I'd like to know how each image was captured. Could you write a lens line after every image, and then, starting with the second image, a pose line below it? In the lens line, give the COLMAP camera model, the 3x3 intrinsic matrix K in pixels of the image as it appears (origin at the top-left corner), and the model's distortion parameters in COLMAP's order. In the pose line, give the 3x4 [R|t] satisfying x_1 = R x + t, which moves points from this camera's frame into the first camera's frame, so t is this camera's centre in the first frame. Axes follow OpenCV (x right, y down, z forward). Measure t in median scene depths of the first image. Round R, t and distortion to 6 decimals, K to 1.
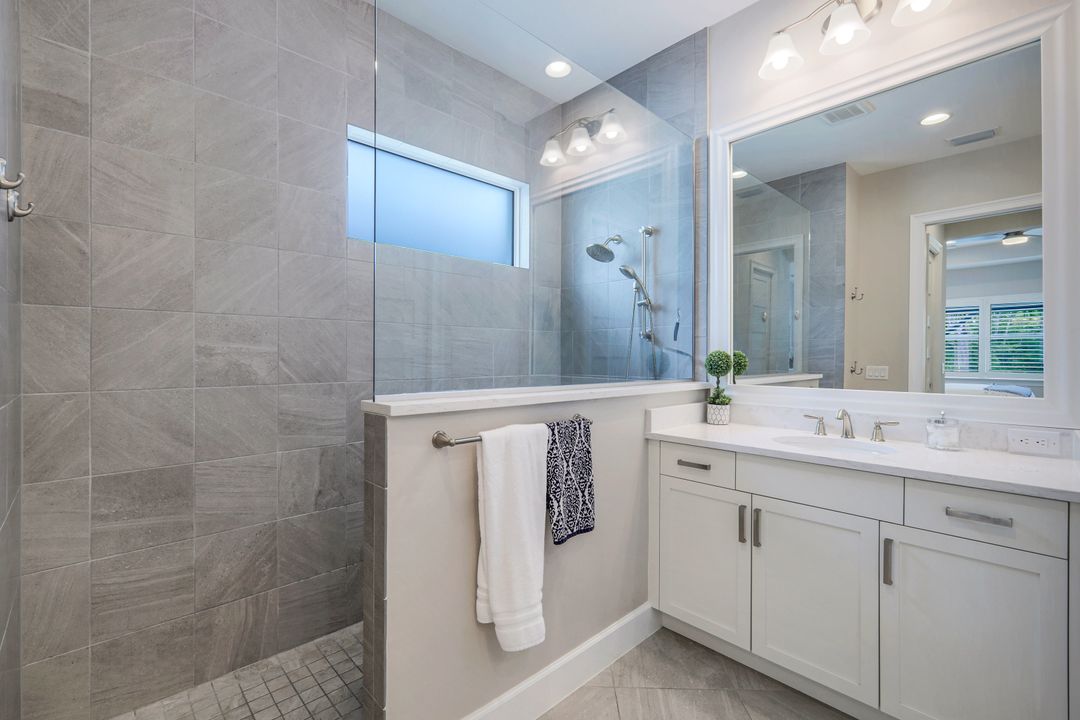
lens RADIAL K [[474.1, 0, 542.0], [0, 474.1, 355.2], [0, 0, 1]] dist [0.005540, -0.000392]
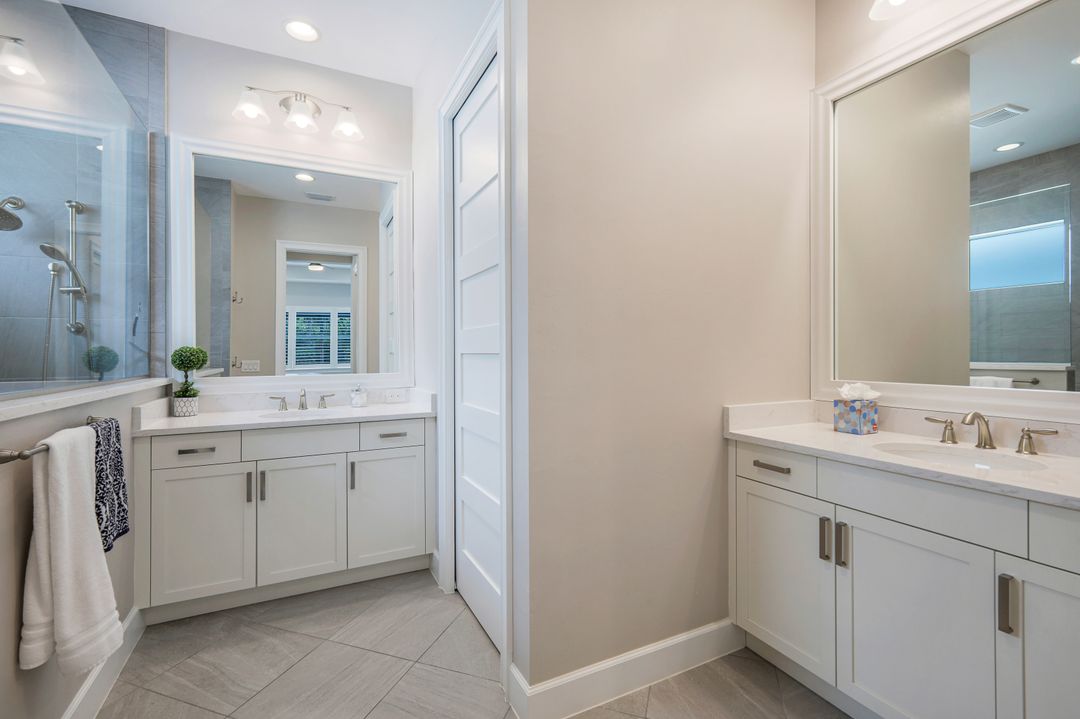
lens RADIAL K [[474.1, 0, 539.2], [0, 474.1, 353.1], [0, 0, 1]] dist [0.005540, -0.000392]
pose [[0.297675, -0.007350, 0.954639, -0.412627], [0.005104, 0.999968, 0.006107, 0.002717], [-0.954654, 0.003054, 0.297703, -0.067719]]
